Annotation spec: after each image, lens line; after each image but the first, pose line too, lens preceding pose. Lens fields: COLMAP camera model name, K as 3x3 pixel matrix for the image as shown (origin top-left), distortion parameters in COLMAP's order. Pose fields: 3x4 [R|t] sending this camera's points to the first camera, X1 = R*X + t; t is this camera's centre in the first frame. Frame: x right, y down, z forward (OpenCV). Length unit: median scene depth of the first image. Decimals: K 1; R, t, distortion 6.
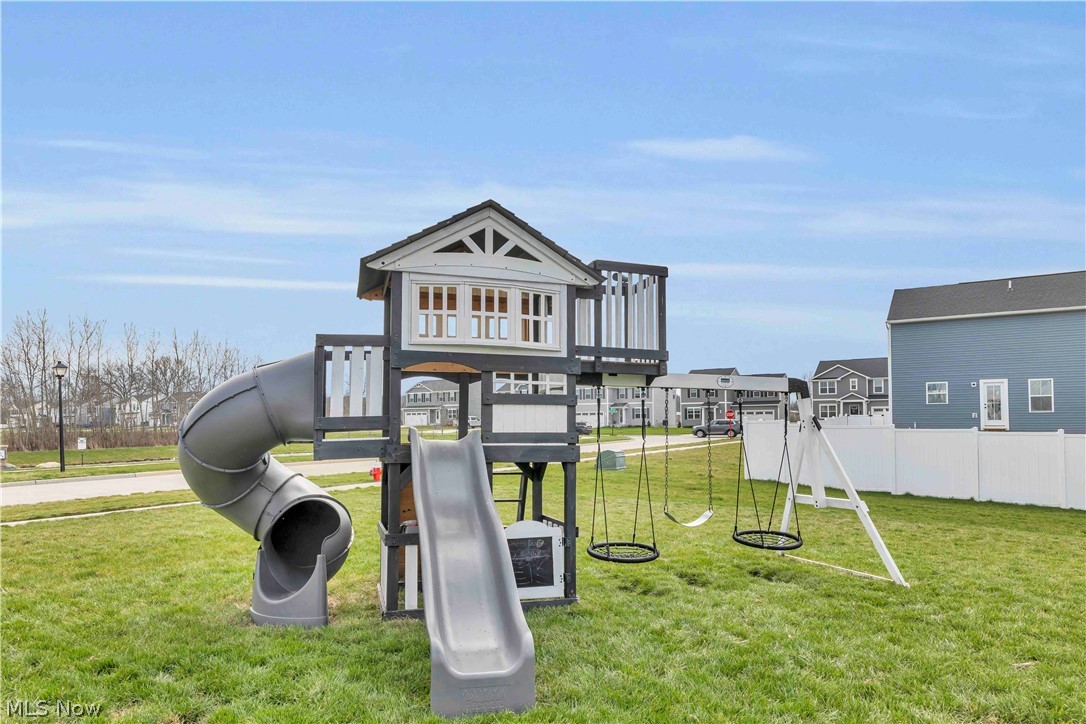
lens RADIAL K [[650.3, 0, 546.4], [0, 650.3, 401.3], [0, 0, 1]] dist [0.001611, 0.000064]
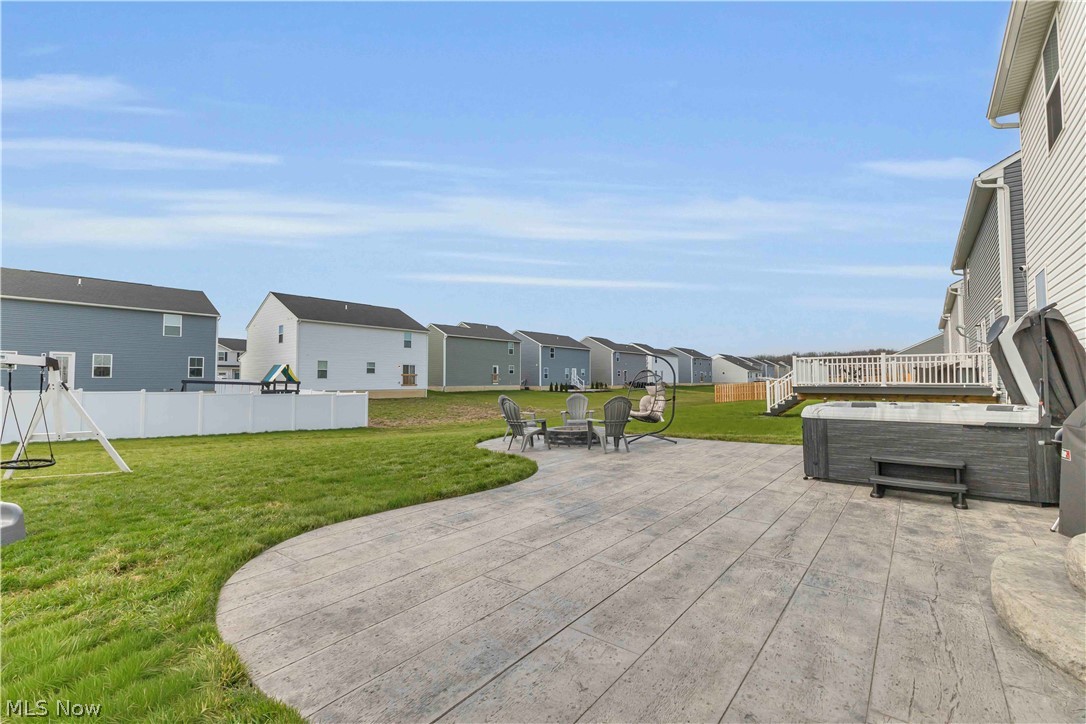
lens RADIAL K [[474.6, 0, 543.0], [0, 474.6, 362.0], [0, 0, 1]] dist [0.001489, 0.000251]
pose [[0.123177, 0.046617, 0.991289, -0.679114], [-0.031405, 0.998579, -0.043058, -0.013884], [-0.991888, -0.025828, 0.124466, -0.346481]]
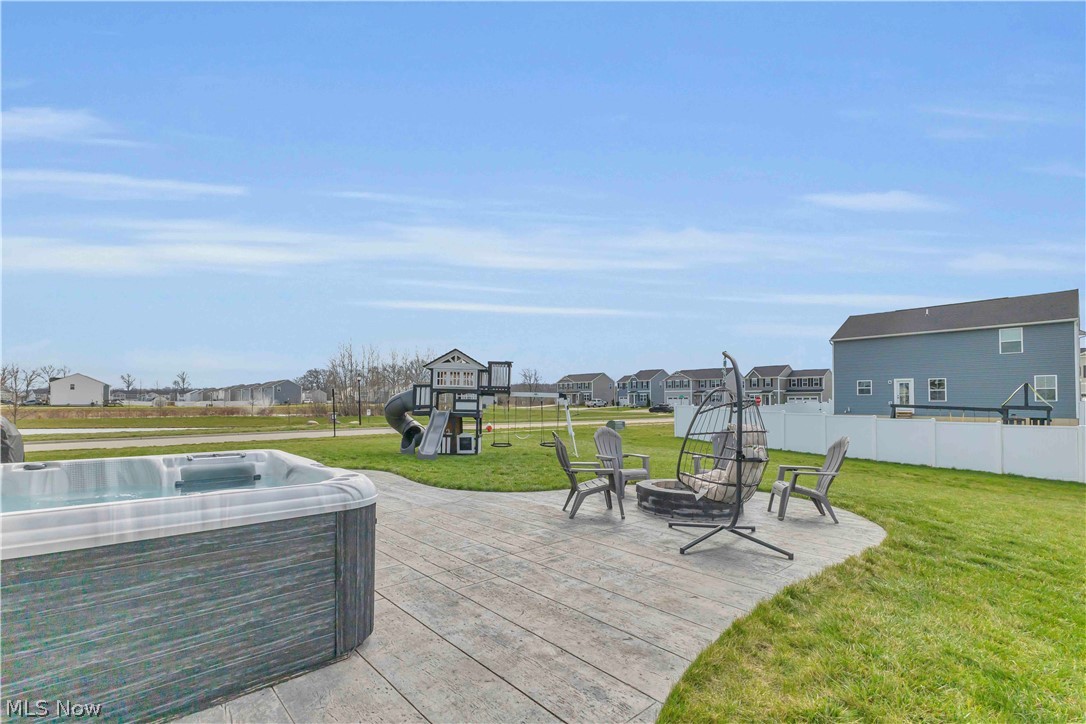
lens RADIAL K [[486.1, 0, 539.9], [0, 486.1, 392.5], [0, 0, 1]] dist [0.005073, 0.000763]
pose [[0.959522, 0.004736, -0.281593, 1.059392], [-0.001247, 0.999920, 0.012565, -0.077756], [0.281630, -0.011705, 0.959452, -1.421402]]
